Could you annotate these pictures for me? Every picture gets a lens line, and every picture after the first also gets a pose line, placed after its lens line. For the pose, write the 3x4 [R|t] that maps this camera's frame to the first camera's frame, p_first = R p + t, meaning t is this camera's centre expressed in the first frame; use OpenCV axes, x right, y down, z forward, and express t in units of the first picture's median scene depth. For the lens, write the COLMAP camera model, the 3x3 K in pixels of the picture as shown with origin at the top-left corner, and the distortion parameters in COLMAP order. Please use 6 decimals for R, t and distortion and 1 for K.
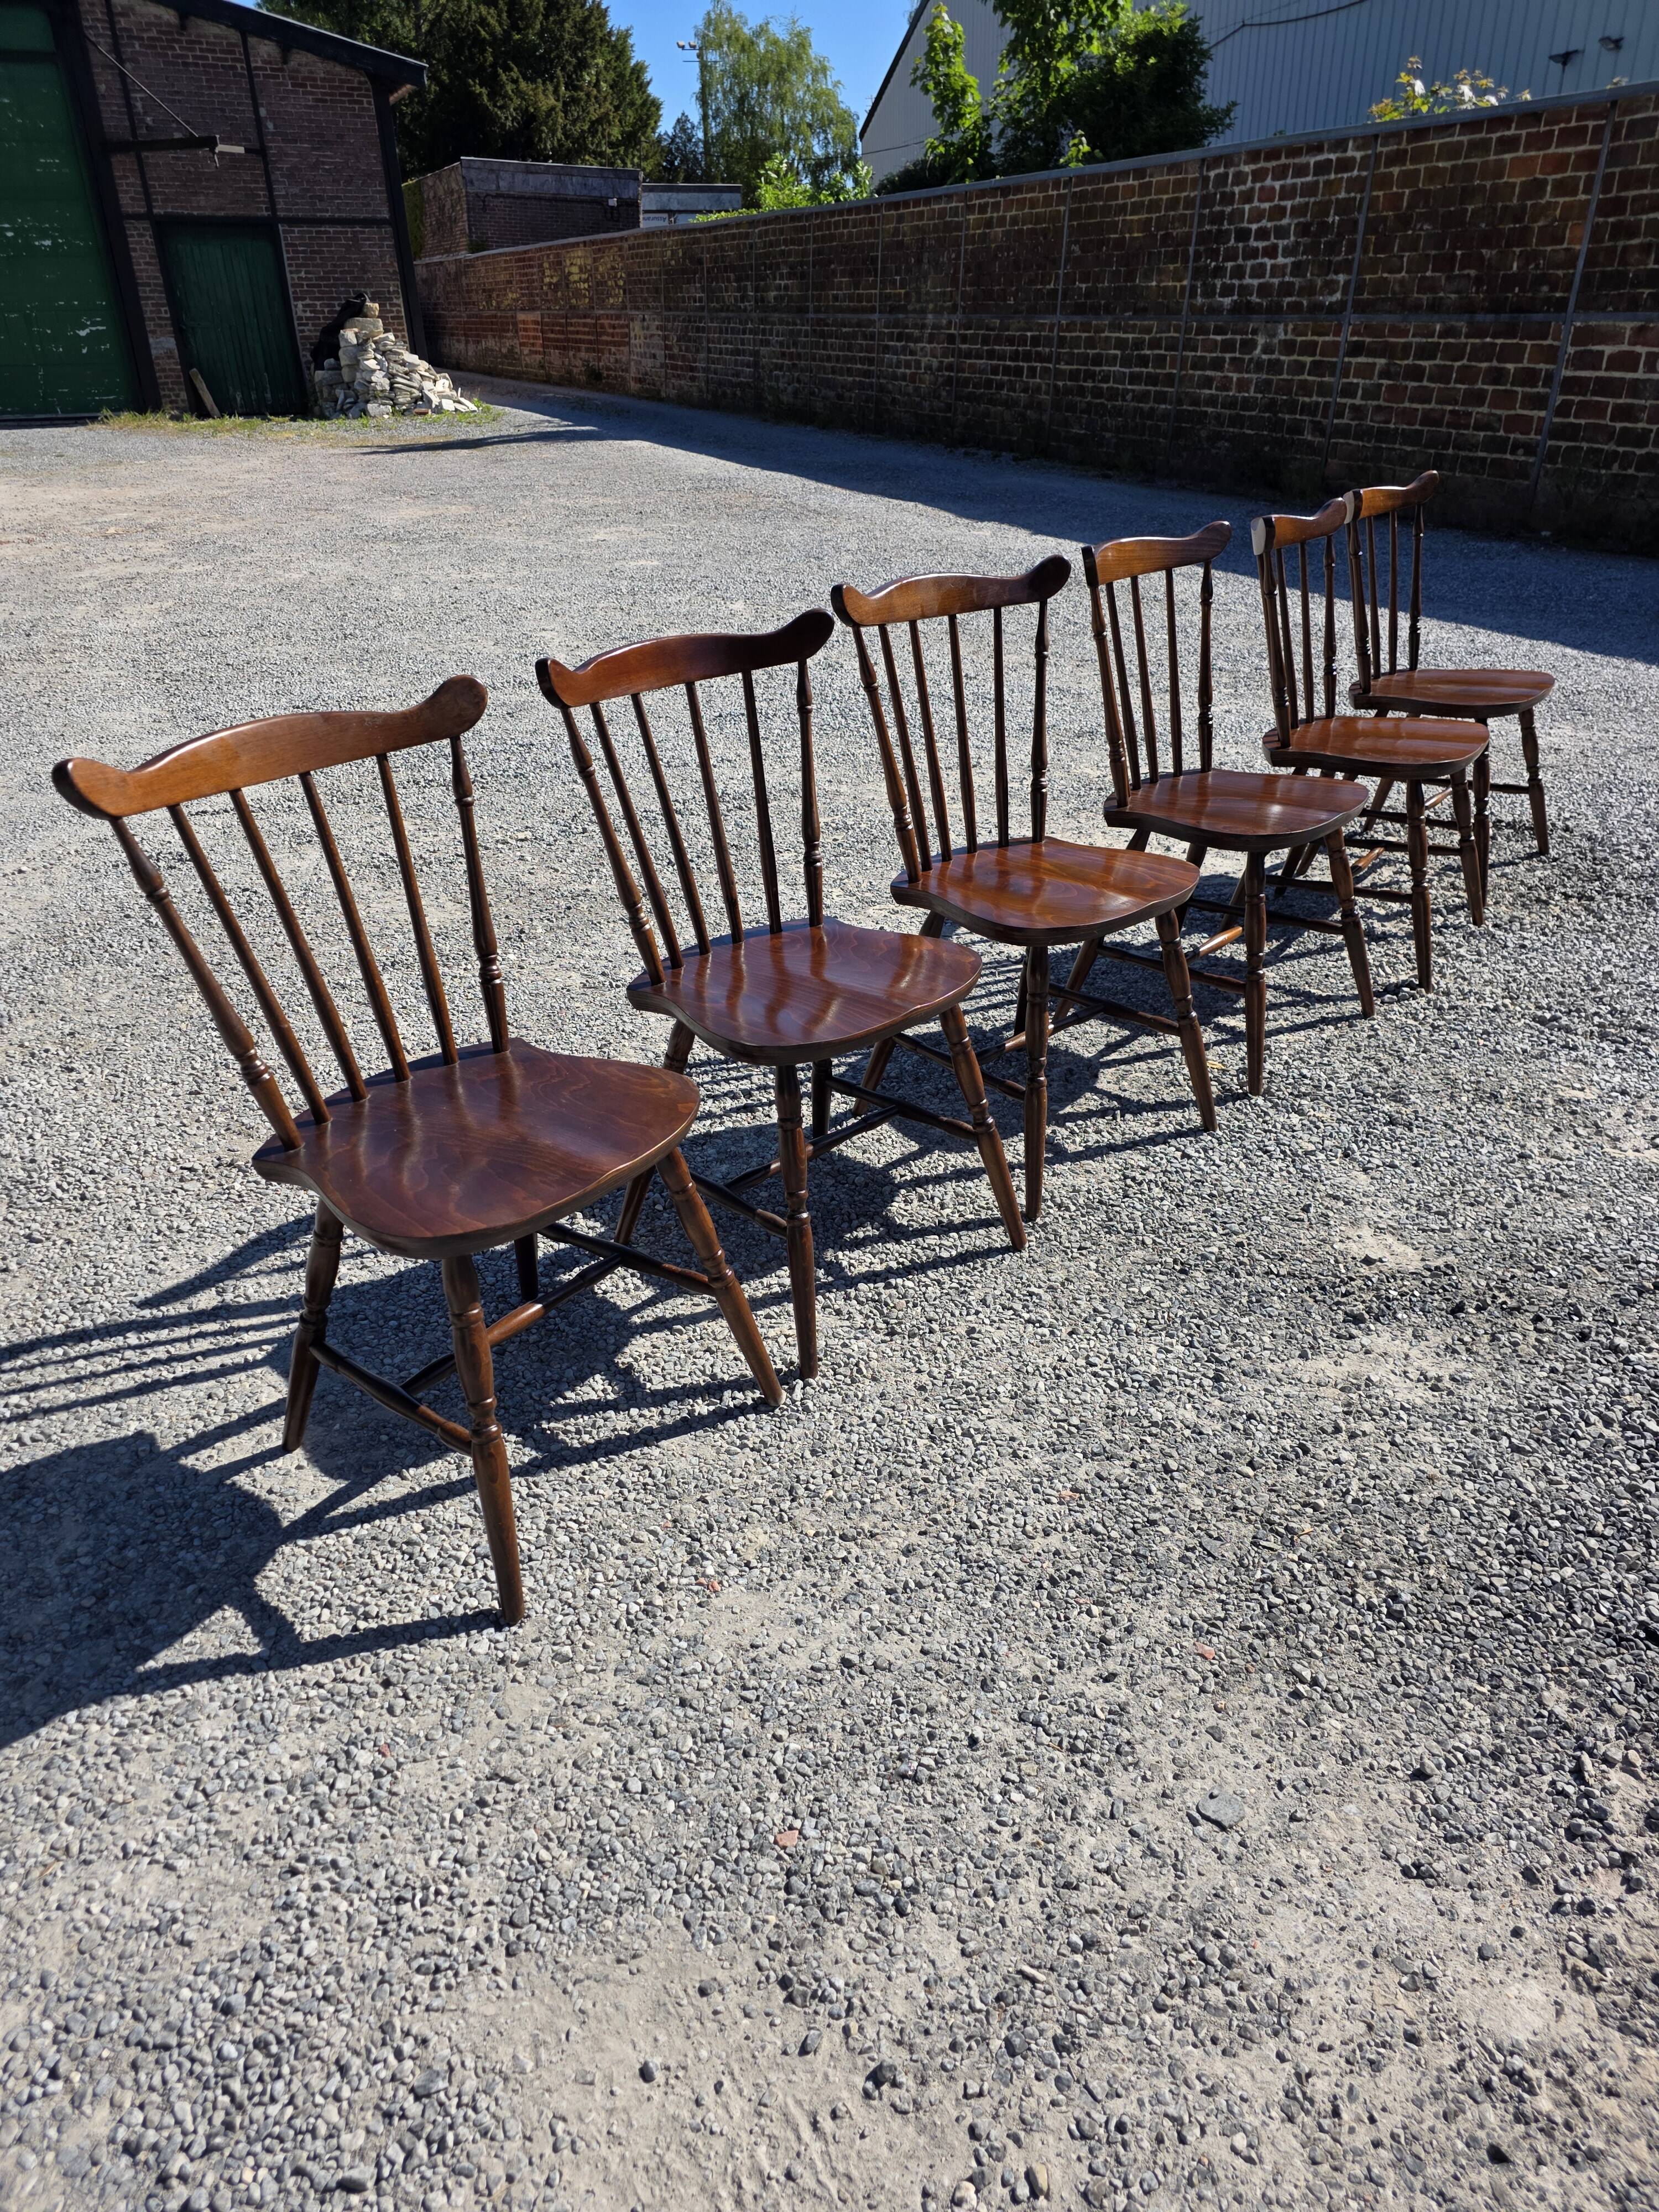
lens RADIAL K [[1484.5, 0, 845.7], [0, 1484.5, 1124.1], [0, 0, 1]] dist [0.043047, -0.032027]
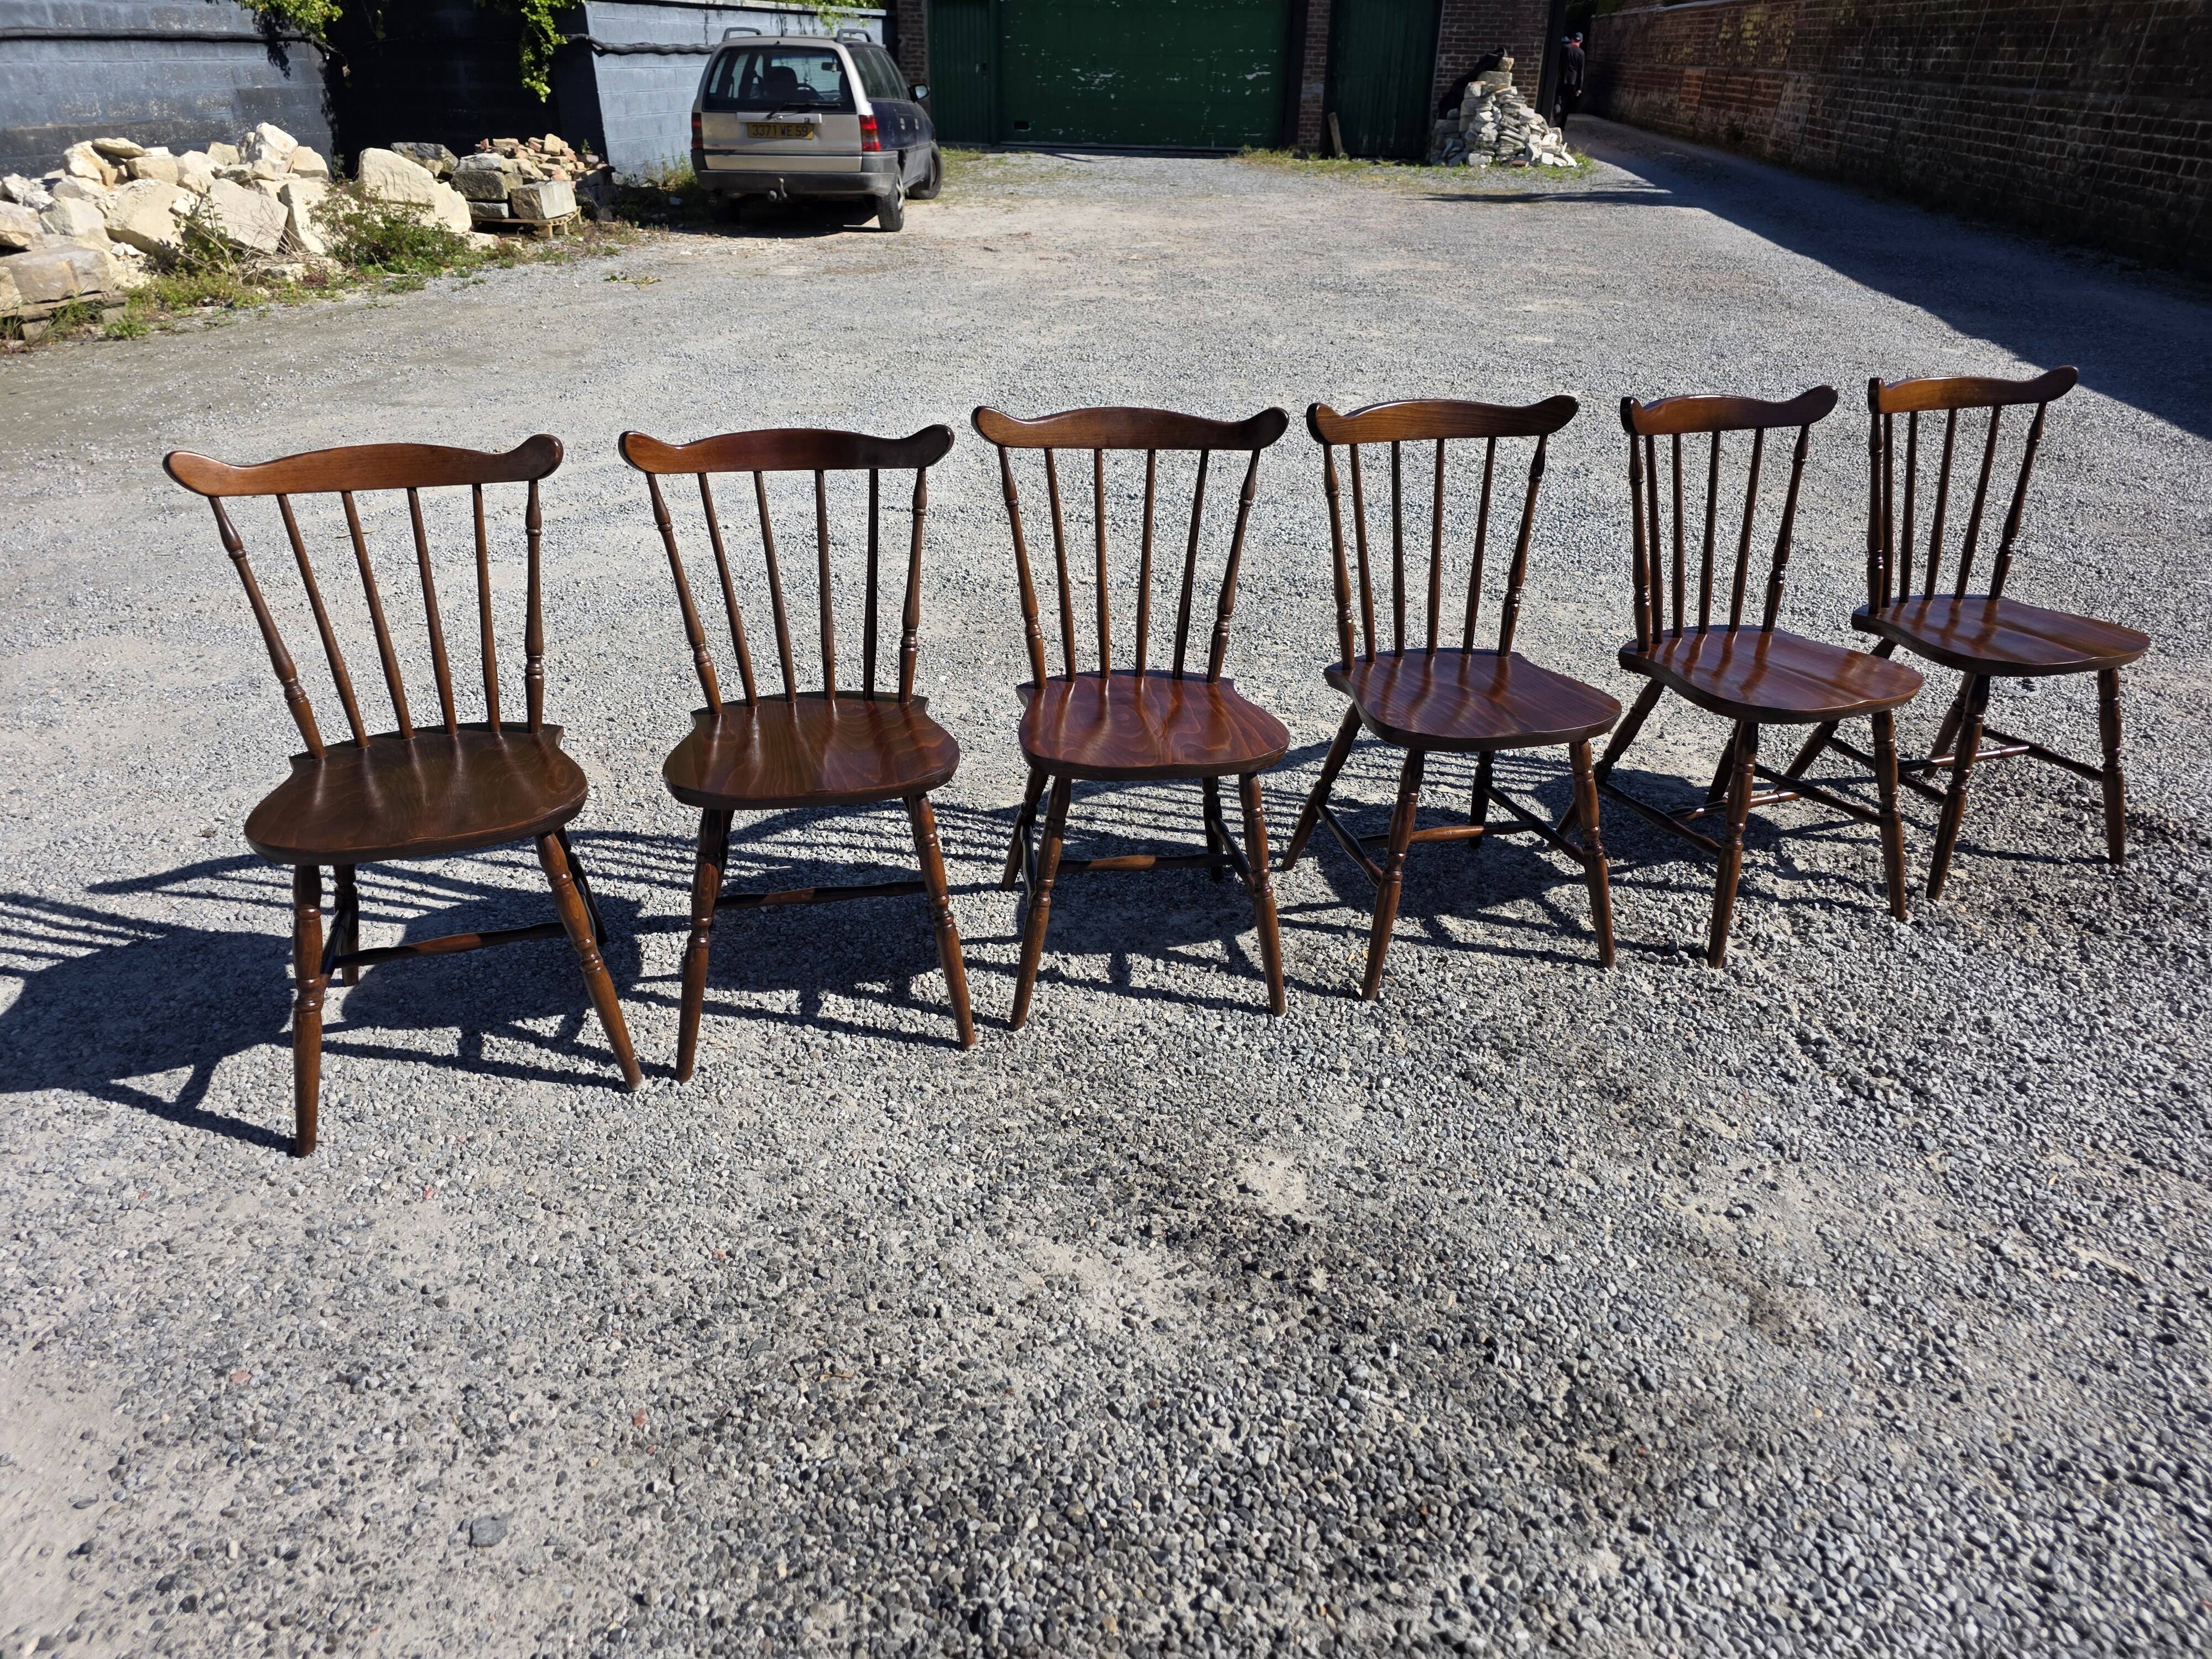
lens RADIAL K [[1484.5, 0, 1083.2], [0, 1484.5, 810.8], [0, 0, 1]] dist [0.043047, -0.032027]
pose [[0.838276, 0.272959, -0.472002, 0.687059], [-0.286670, 0.957004, 0.044310, -0.157872], [0.463803, 0.098165, 0.880483, 0.117166]]
